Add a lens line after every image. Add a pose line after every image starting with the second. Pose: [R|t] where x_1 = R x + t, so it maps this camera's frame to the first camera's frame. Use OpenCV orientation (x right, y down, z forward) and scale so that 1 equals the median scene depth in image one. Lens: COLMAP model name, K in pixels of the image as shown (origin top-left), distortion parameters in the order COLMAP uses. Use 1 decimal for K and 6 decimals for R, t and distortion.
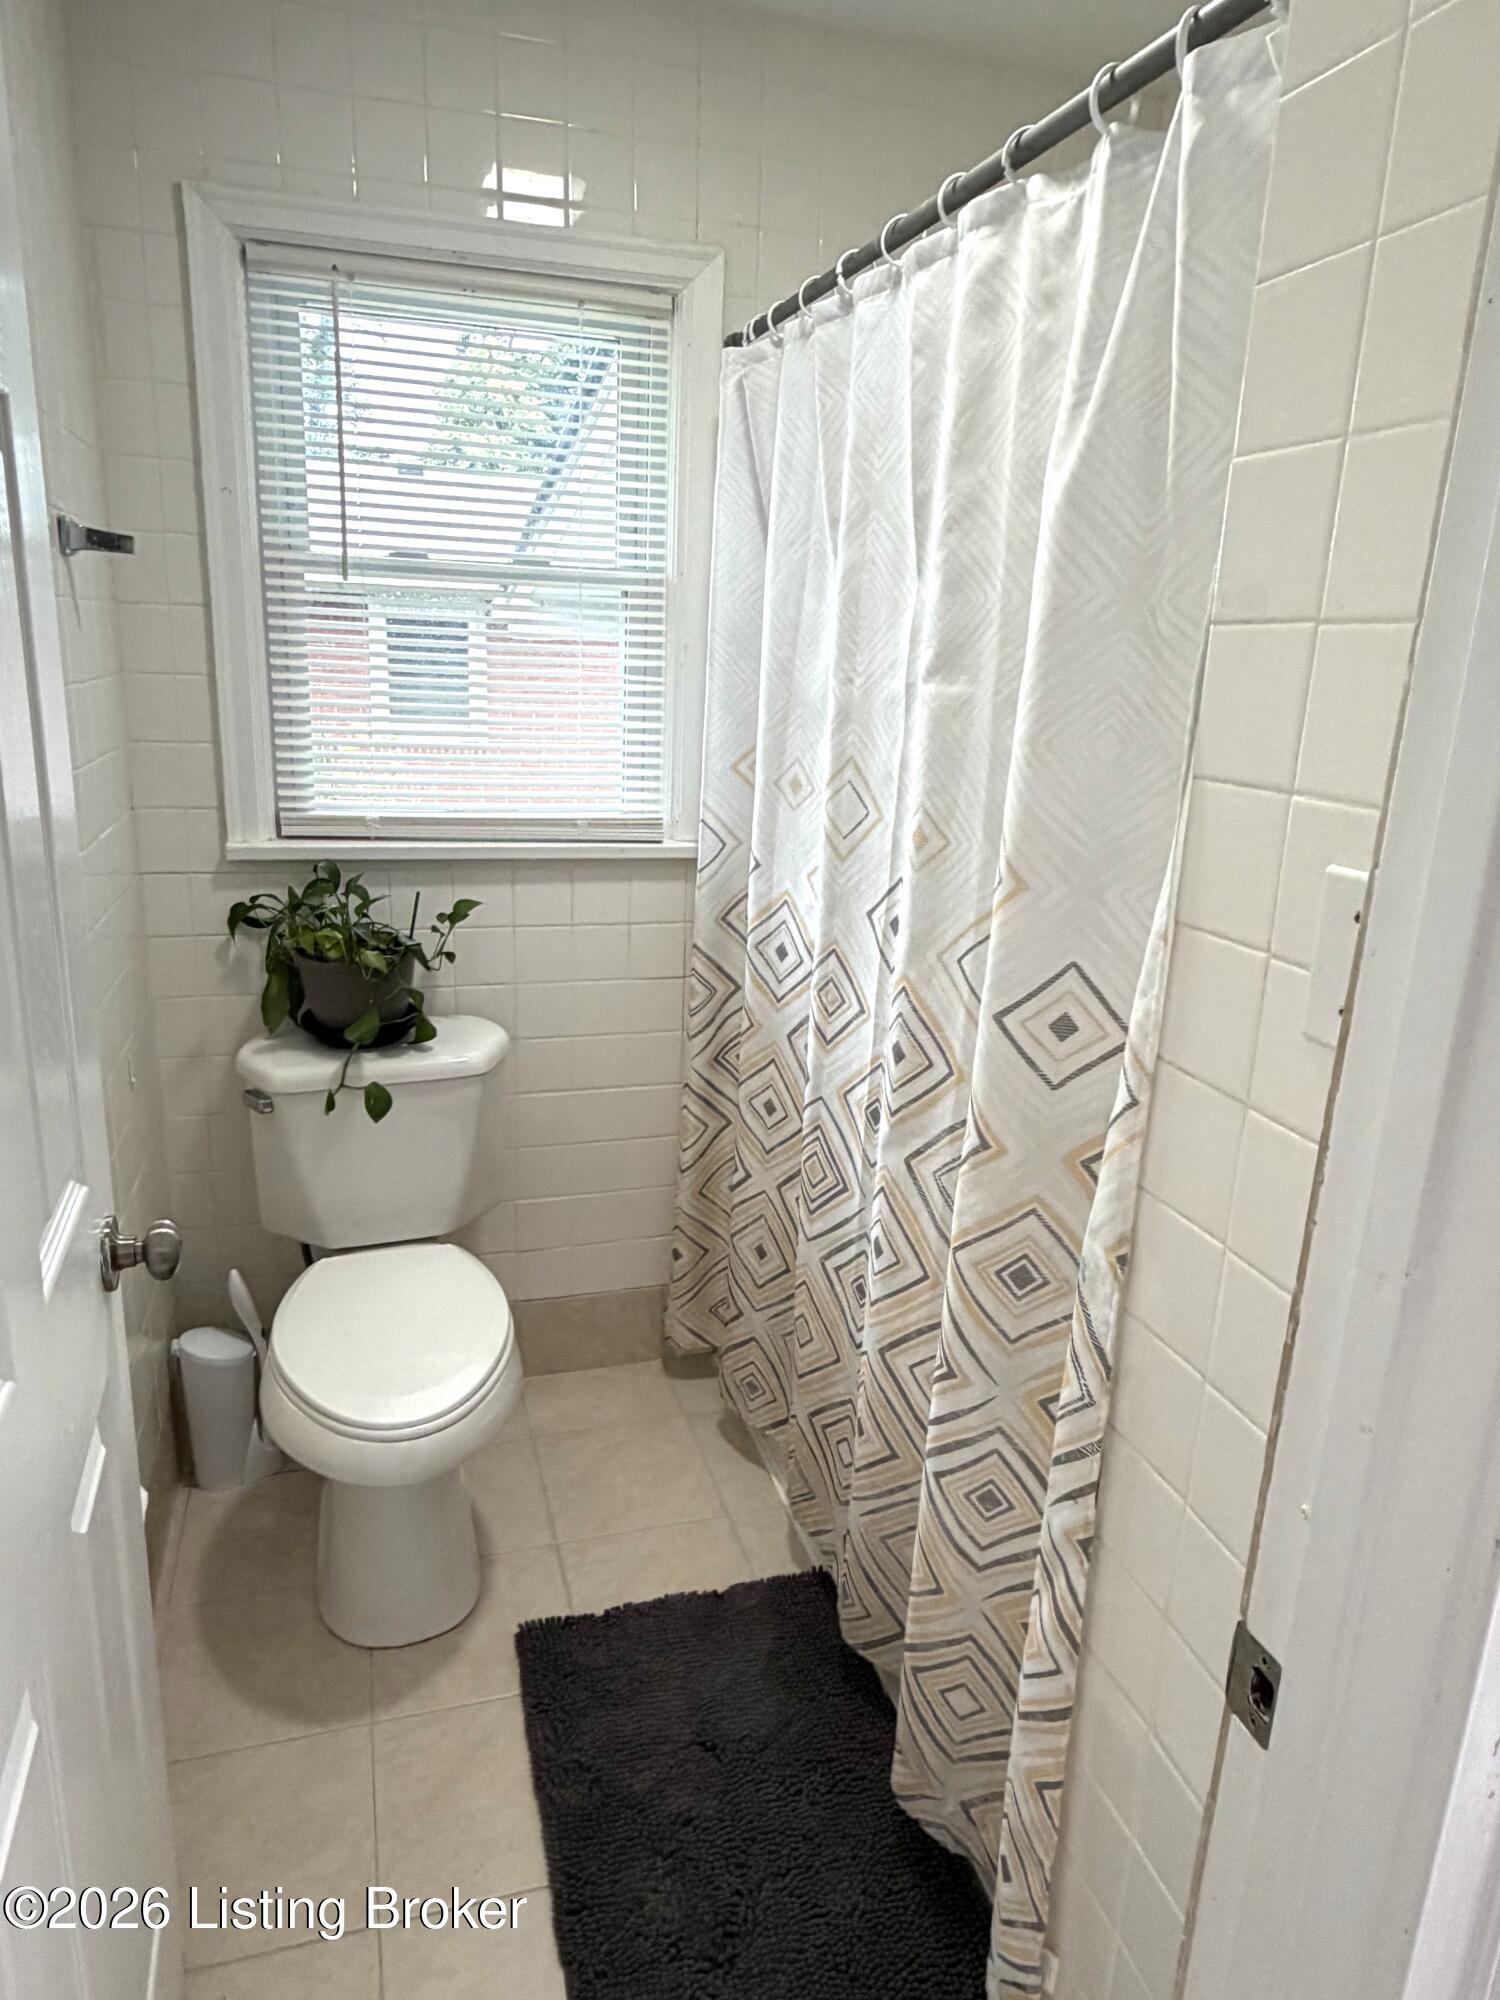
lens RADIAL K [[1308.7, 0, 746.9], [0, 1308.7, 1002.2], [0, 0, 1]] dist [-0.020541, 0.006621]
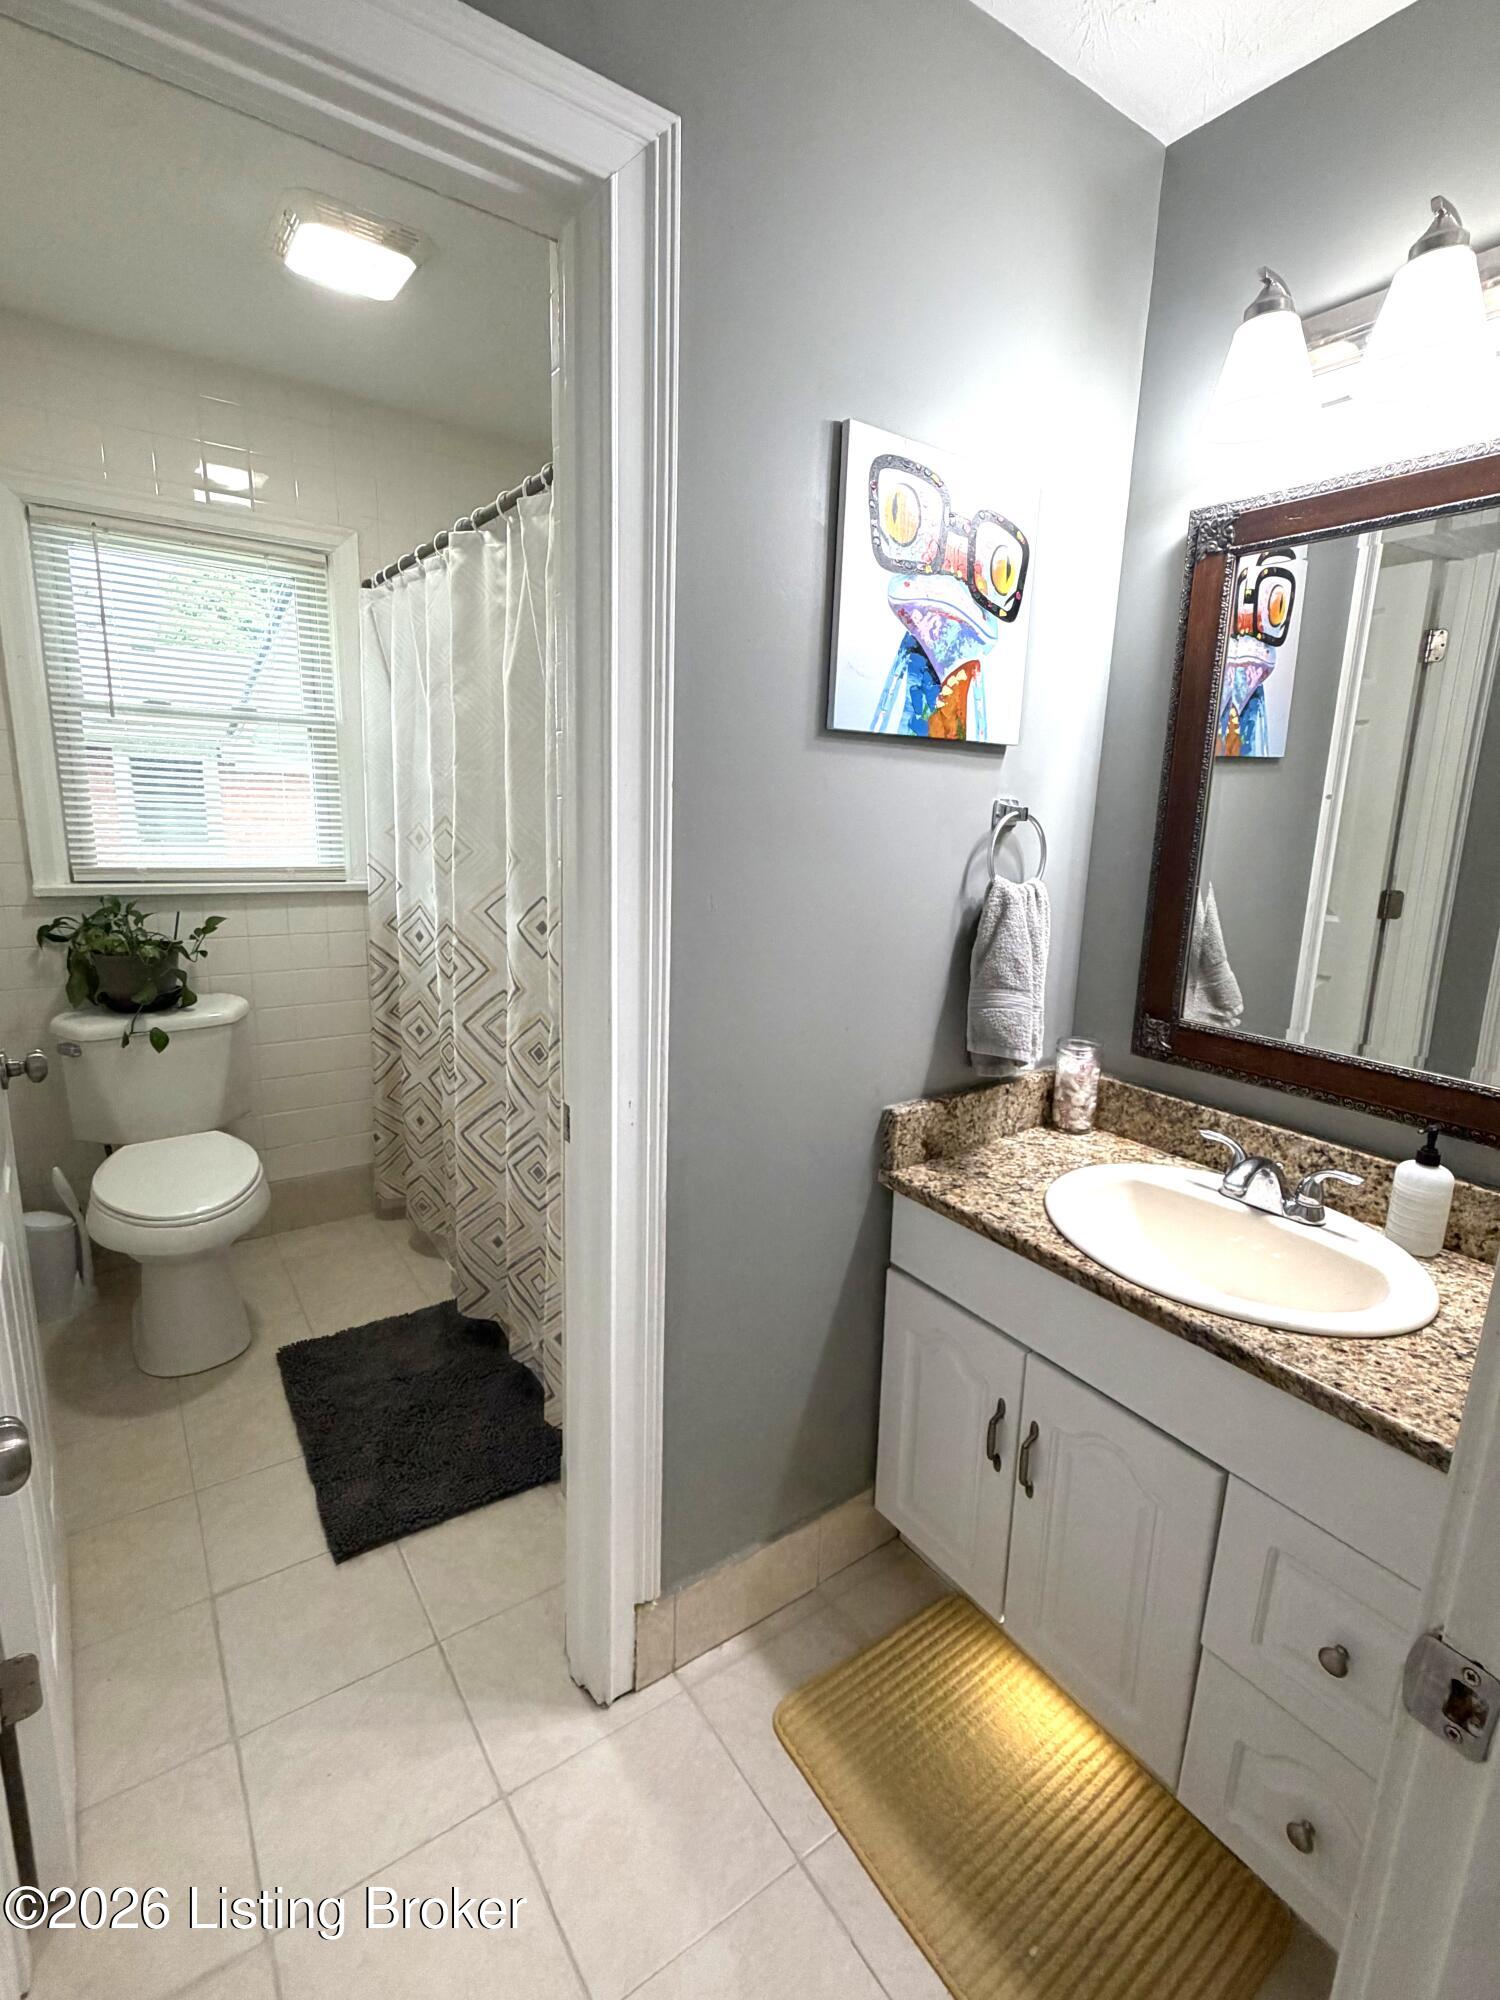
lens RADIAL K [[914.7, 0, 754.9], [0, 914.7, 993.5], [0, 0, 1]] dist [-0.007114, -0.000080]
pose [[0.946703, -0.071173, 0.314147, 0.057689], [0.082881, 0.996269, -0.024052, 0.099966], [-0.311263, 0.048807, 0.949070, -0.270039]]
